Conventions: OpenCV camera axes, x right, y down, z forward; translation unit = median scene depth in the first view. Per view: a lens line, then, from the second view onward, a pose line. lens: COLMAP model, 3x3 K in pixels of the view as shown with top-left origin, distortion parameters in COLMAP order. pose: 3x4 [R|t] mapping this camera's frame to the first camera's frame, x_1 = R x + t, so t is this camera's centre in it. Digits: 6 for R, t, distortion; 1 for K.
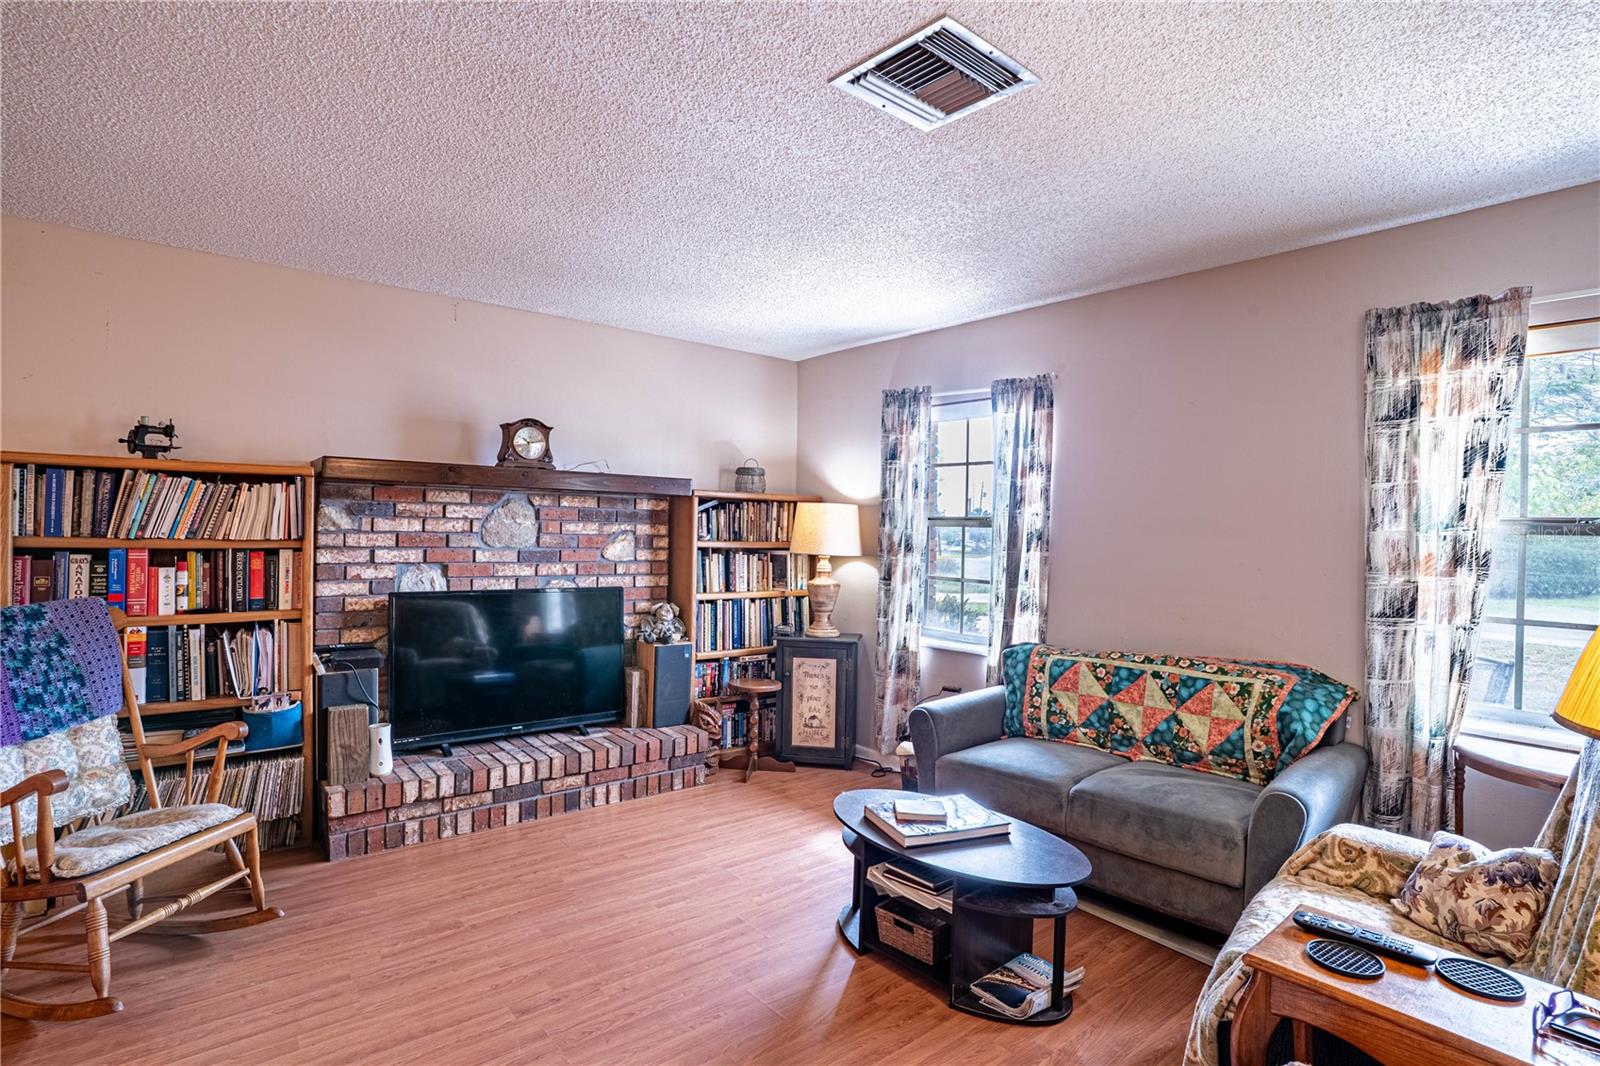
lens RADIAL K [[797.4, 0, 800.0], [0, 797.4, 533.0], [0, 0, 1]] dist [-0.043243, 0.002281]
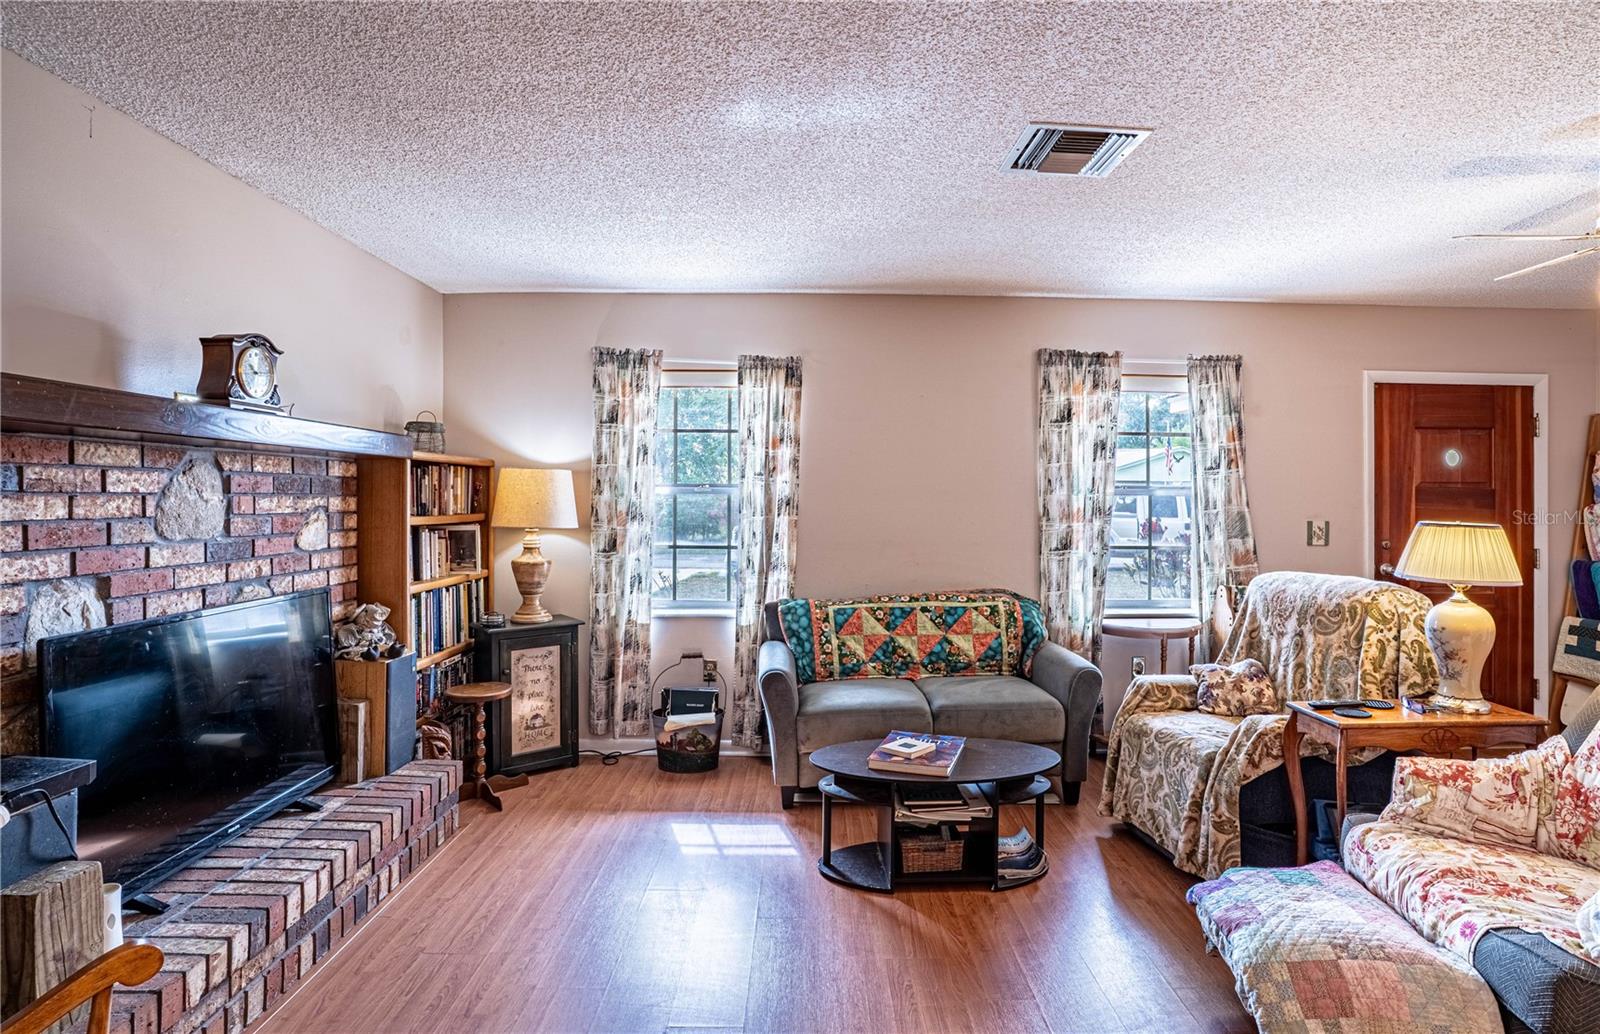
lens RADIAL K [[804.4, 0, 825.6], [0, 804.4, 489.1], [0, 0, 1]] dist [-0.080624, 0.041102]
pose [[0.629209, -0.010531, 0.777165, -0.555933], [0.011656, 0.999924, 0.004112, -0.018398], [-0.777149, 0.006472, 0.629284, 0.263037]]
